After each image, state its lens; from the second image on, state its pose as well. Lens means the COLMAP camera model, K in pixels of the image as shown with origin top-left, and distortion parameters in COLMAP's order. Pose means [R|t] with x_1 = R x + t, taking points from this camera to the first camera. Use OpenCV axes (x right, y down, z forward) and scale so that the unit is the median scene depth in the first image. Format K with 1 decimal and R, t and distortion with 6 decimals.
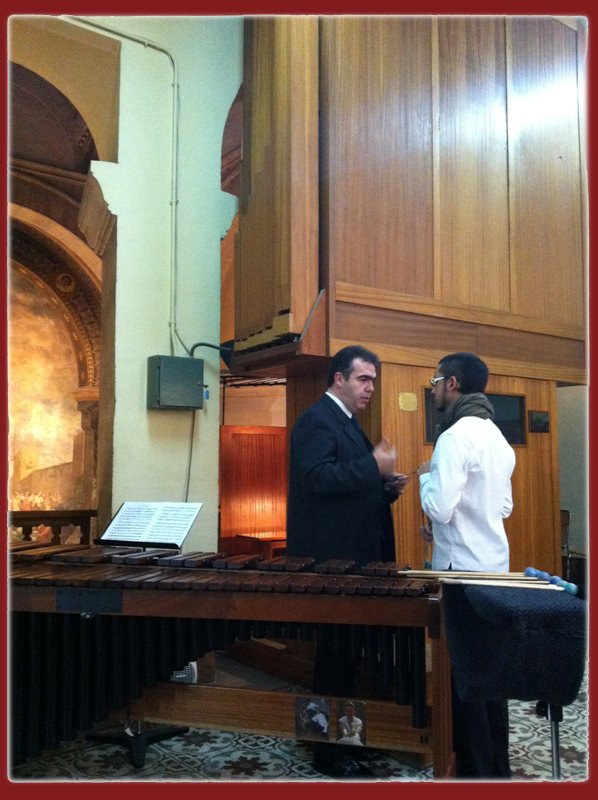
lens RADIAL K [[770.4, 0, 298.4], [0, 770.4, 422.7], [0, 0, 1]] dist [0.051351, -0.003512]
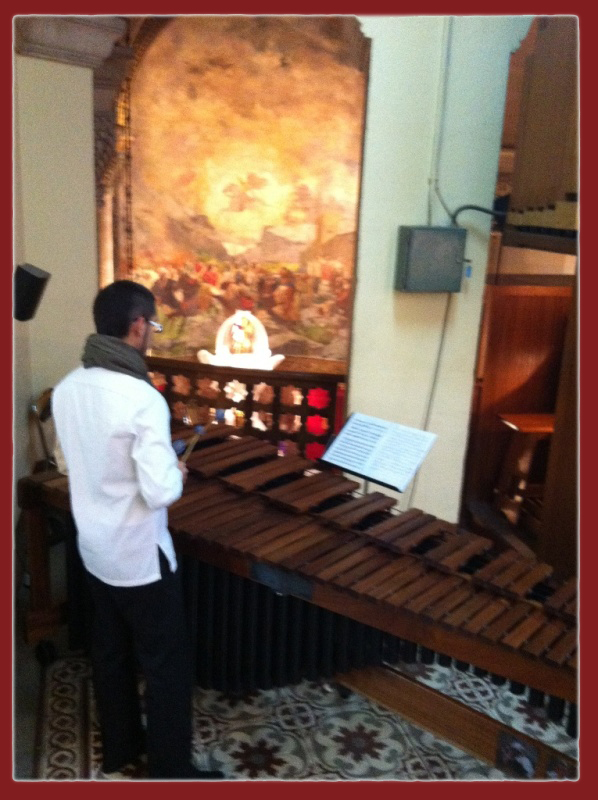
lens RADIAL K [[770.4, 0, 298.4], [0, 770.4, 422.7], [0, 0, 1]] dist [0.051351, -0.003512]
pose [[0.923012, 0.139118, -0.358742, 0.032601], [-0.015722, 0.945207, 0.326094, -0.150081], [0.384450, -0.295348, 0.874624, 0.160886]]
